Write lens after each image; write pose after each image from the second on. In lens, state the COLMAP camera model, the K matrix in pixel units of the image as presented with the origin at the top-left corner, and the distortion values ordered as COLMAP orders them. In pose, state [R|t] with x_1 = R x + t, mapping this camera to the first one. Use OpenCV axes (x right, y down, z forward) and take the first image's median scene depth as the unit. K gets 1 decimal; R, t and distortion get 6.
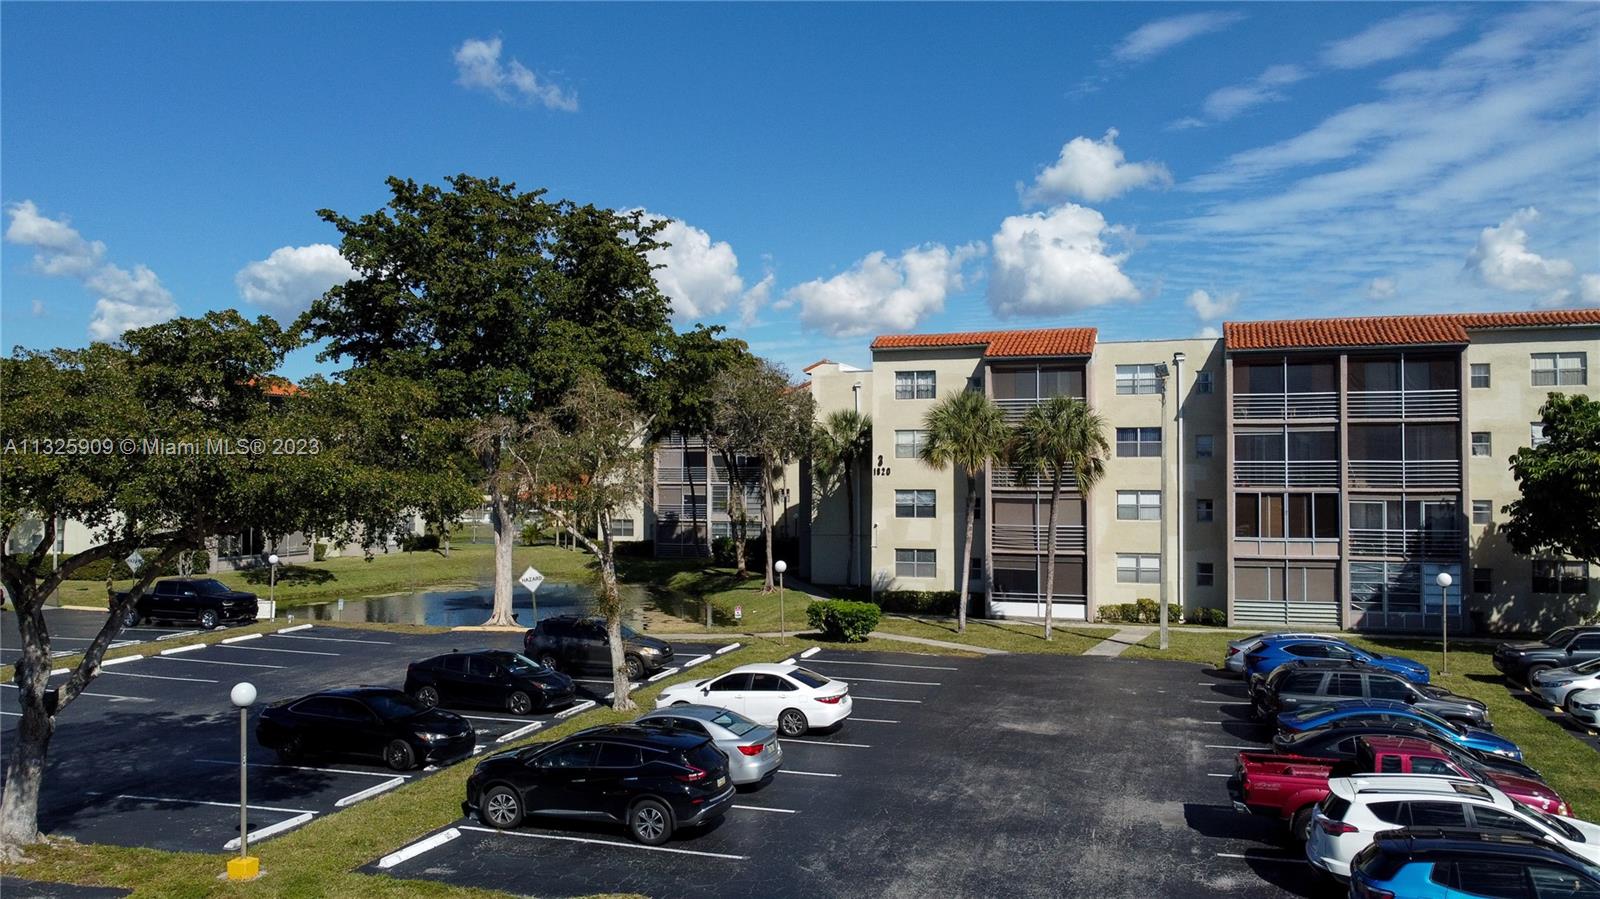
lens RADIAL K [[1216.6, 0, 792.1], [0, 1216.6, 451.1], [0, 0, 1]] dist [-0.004540, -0.002665]
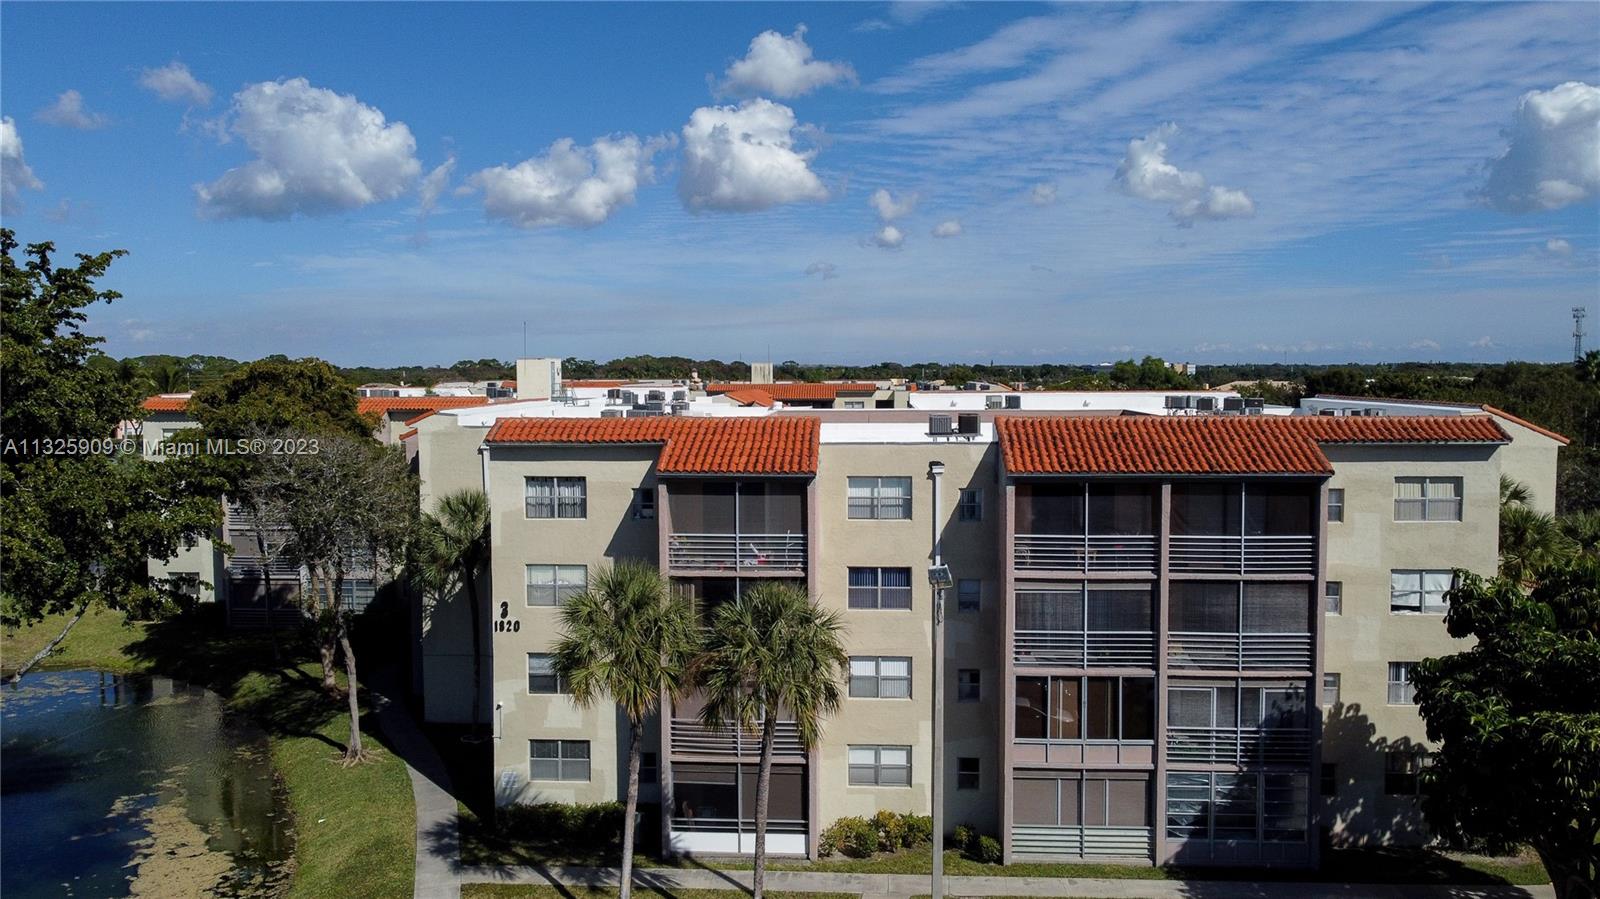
lens RADIAL K [[1216.6, 0, 796.3], [0, 1216.6, 443.1], [0, 0, 1]] dist [-0.004540, -0.002665]
pose [[0.967927, -0.019776, 0.250454, 0.062507], [-0.000551, 0.996728, 0.080832, -0.137000], [-0.251233, -0.078378, 0.964748, 0.326981]]
